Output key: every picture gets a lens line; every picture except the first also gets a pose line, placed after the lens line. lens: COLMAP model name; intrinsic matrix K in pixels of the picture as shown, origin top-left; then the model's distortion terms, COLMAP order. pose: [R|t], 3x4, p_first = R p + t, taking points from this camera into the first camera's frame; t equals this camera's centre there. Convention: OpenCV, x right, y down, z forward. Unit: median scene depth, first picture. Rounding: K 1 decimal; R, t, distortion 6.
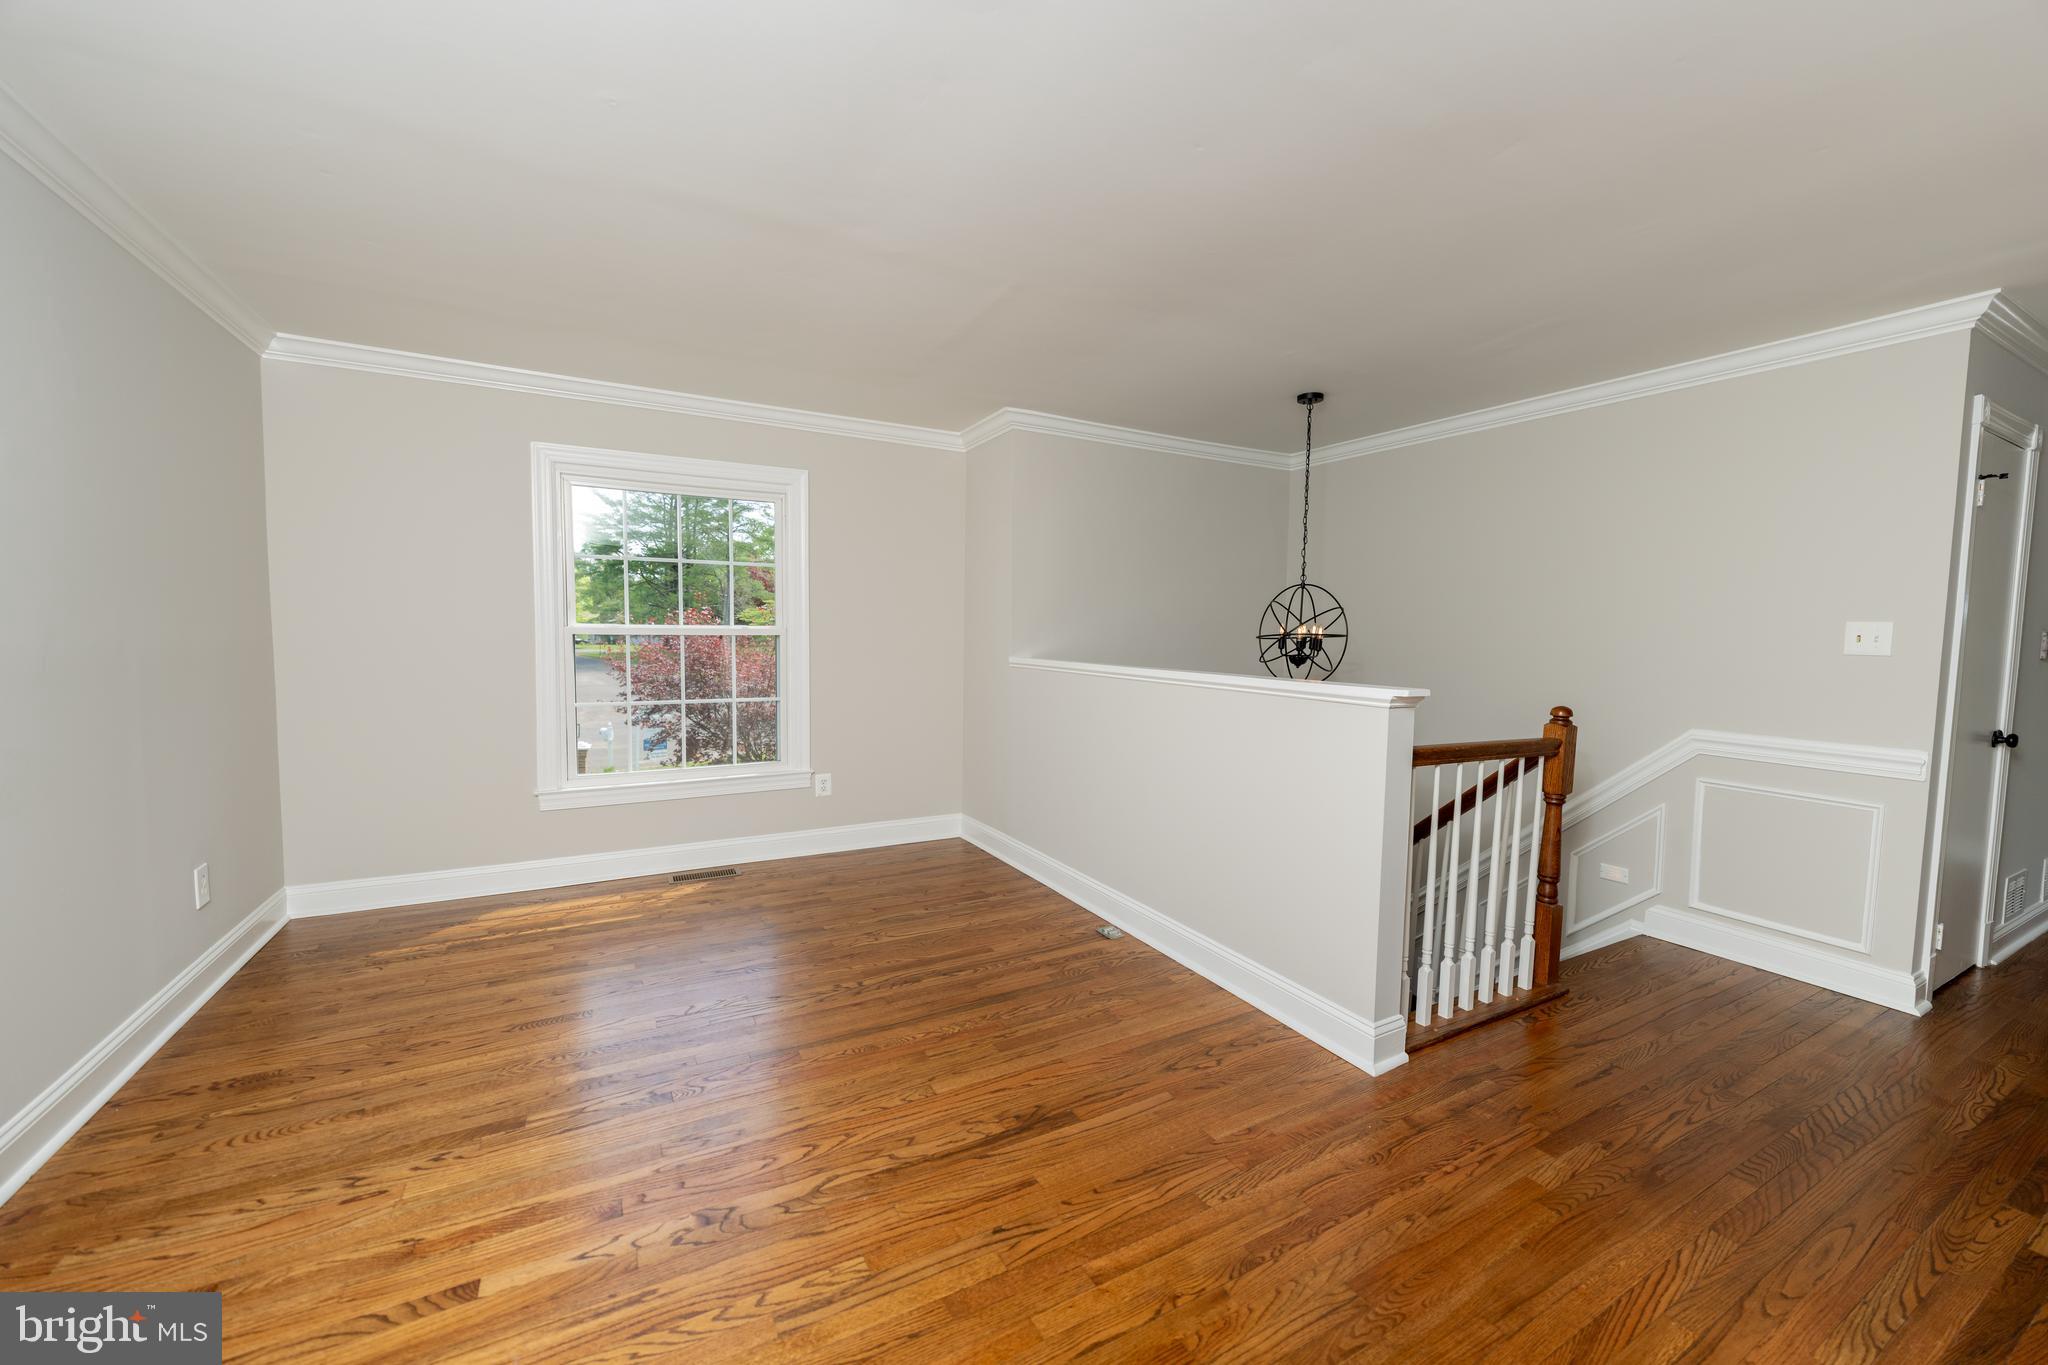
lens RADIAL K [[794.6, 0, 1030.8], [0, 794.6, 681.7], [0, 0, 1]] dist [-0.001235, -0.000225]
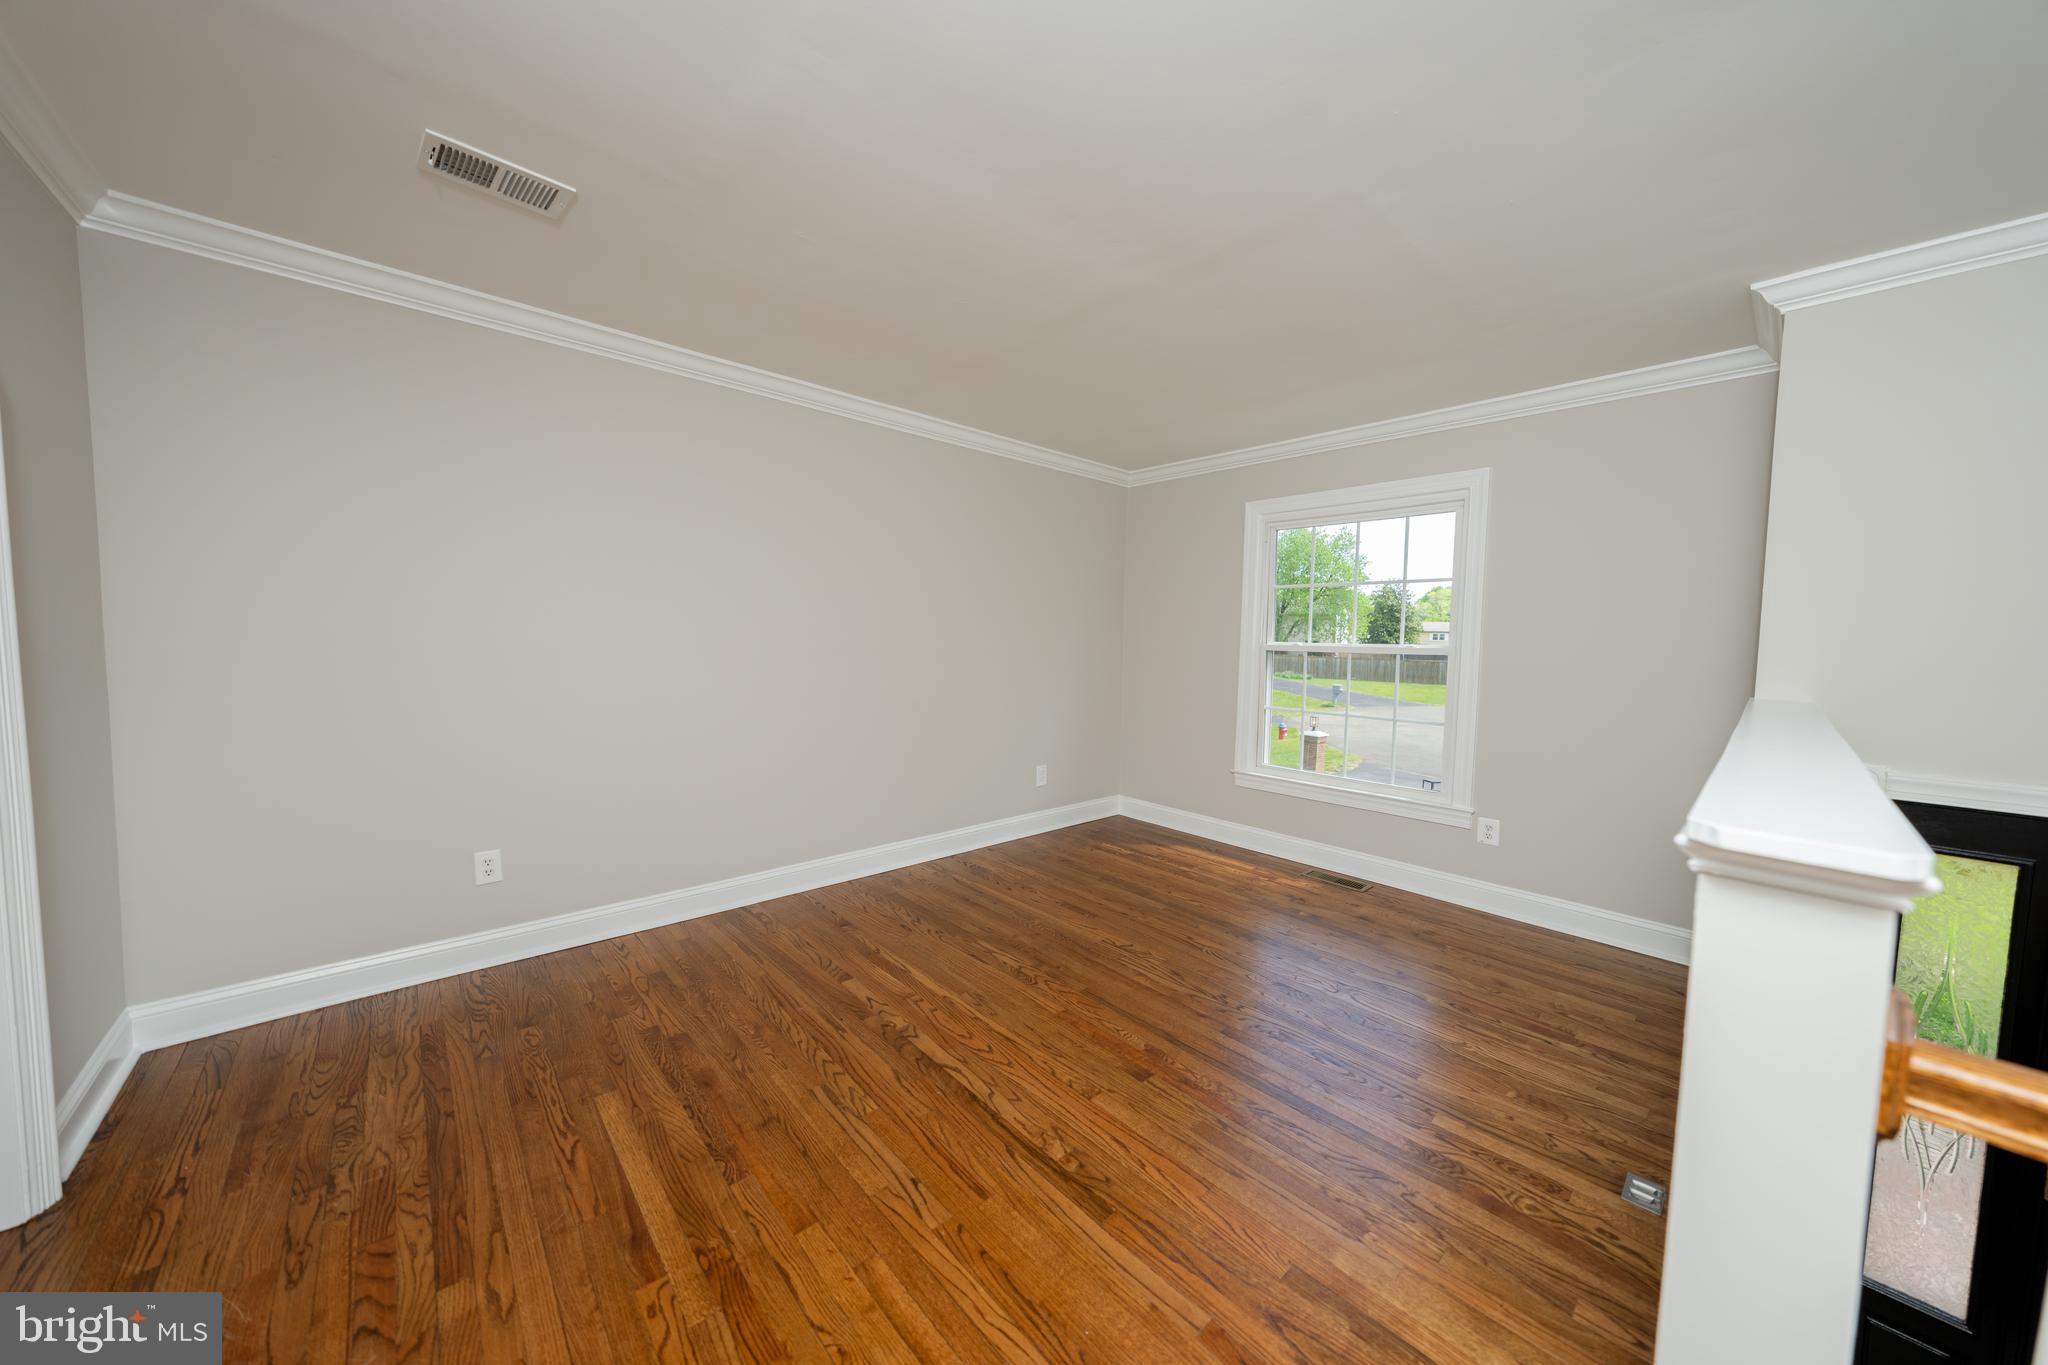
lens RADIAL K [[690.5, 0, 1027.3], [0, 690.5, 681.6], [0, 0, 1]] dist [-0.002385, 0.000154]
pose [[0.233186, 0.054793, -0.970887, 0.765714], [-0.081677, 0.995987, 0.036592, -0.039386], [0.968996, 0.070767, 0.236726, 0.758670]]
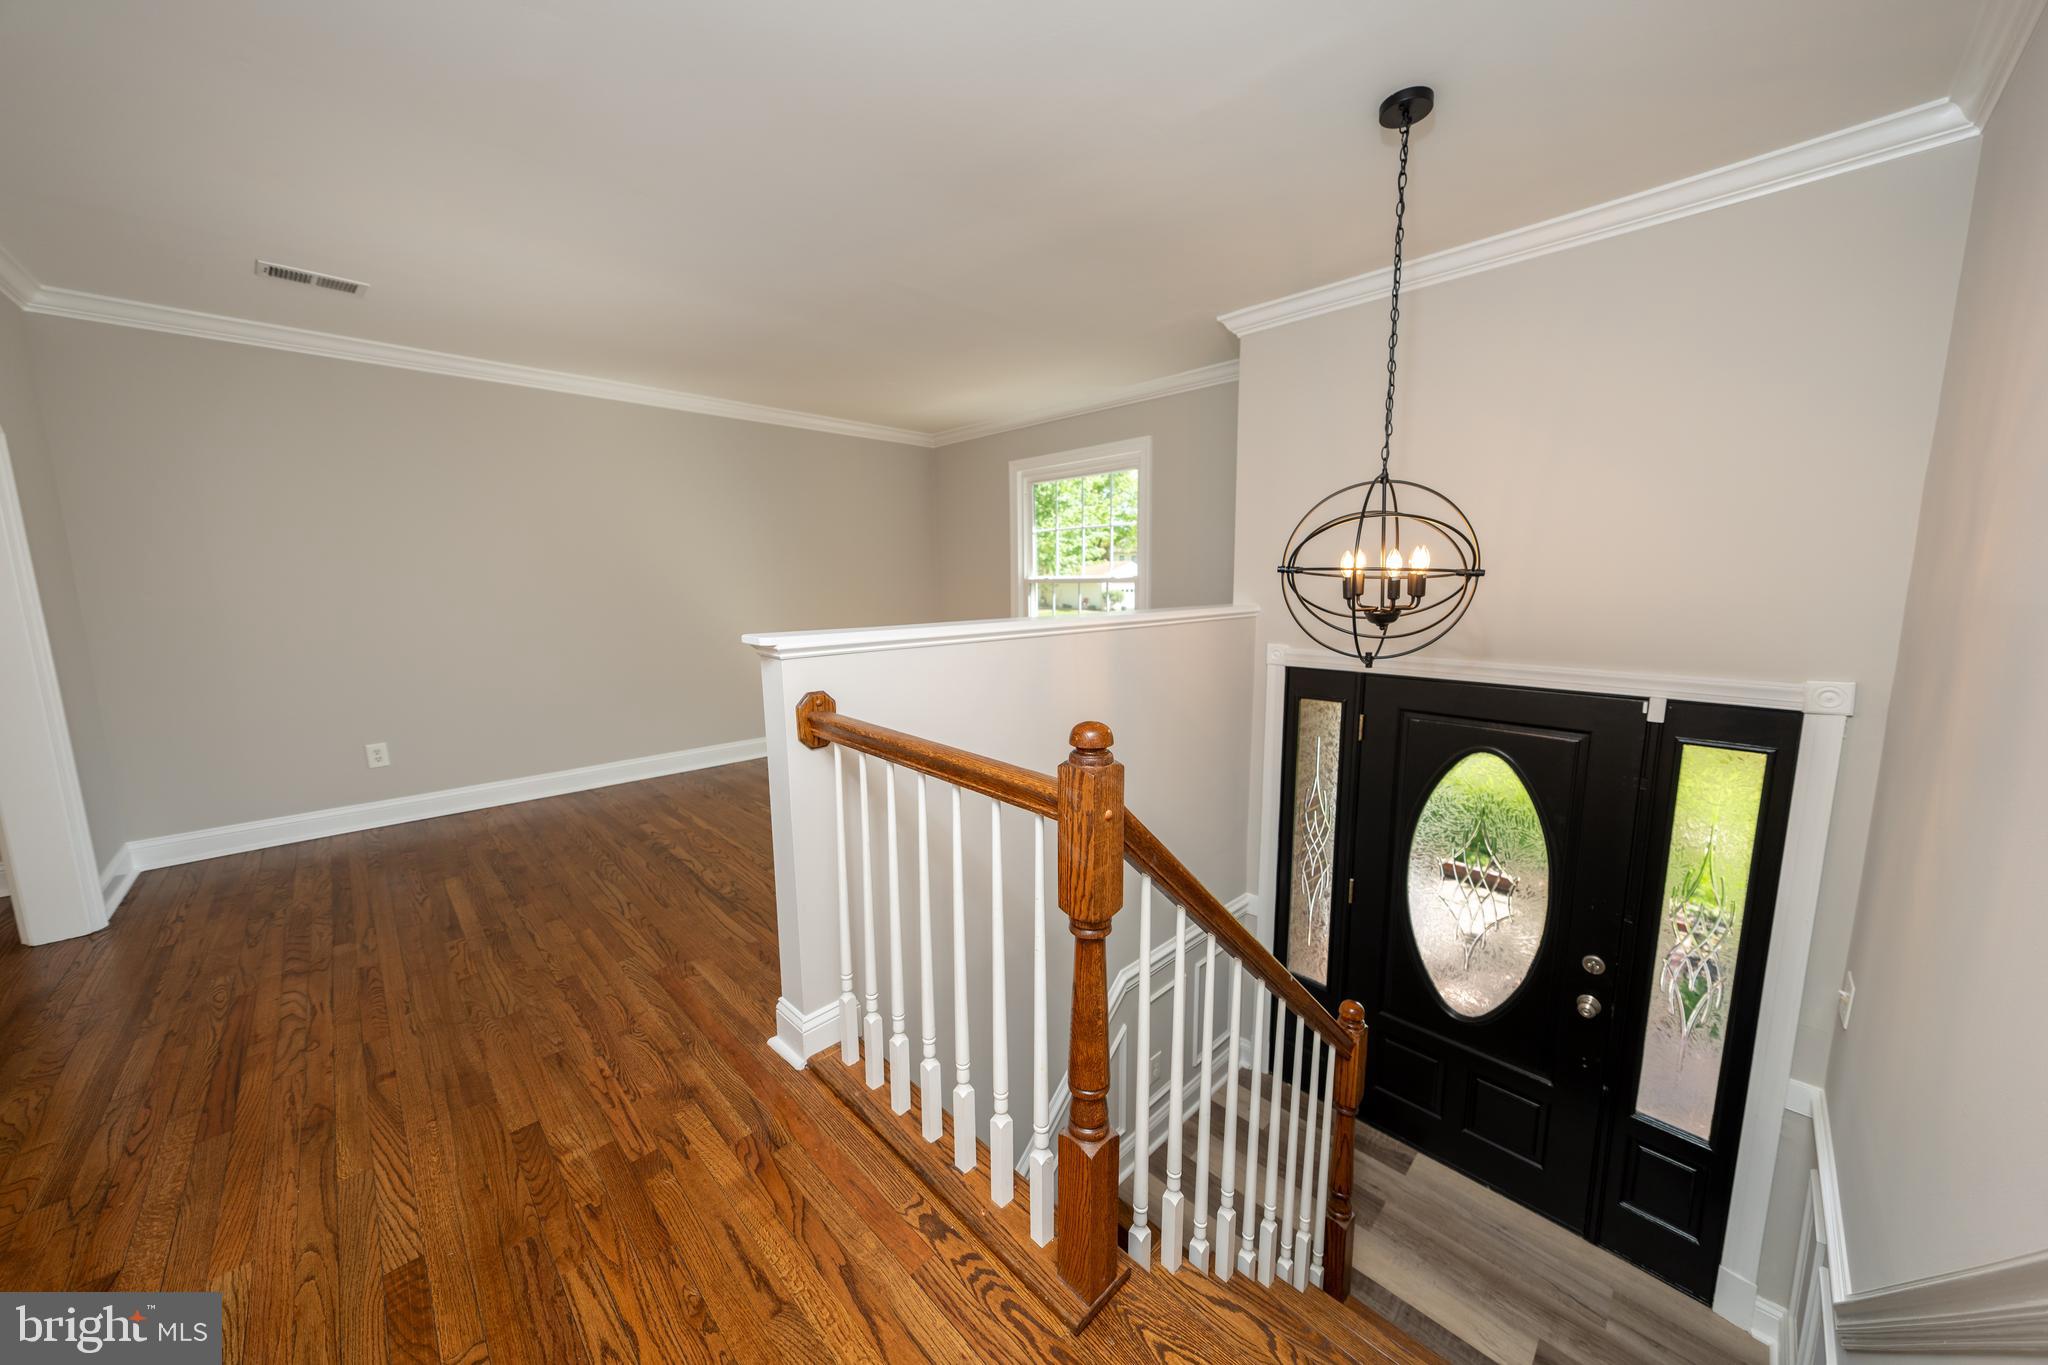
lens RADIAL K [[707.8, 0, 1024.0], [0, 707.8, 682.5], [0, 0, 1]] dist [-0.000027, 0.000126]
pose [[0.262409, 0.124574, -0.956882, 1.488496], [-0.052600, 0.992004, 0.114722, -0.050971], [0.963522, 0.020228, 0.266864, 1.244573]]
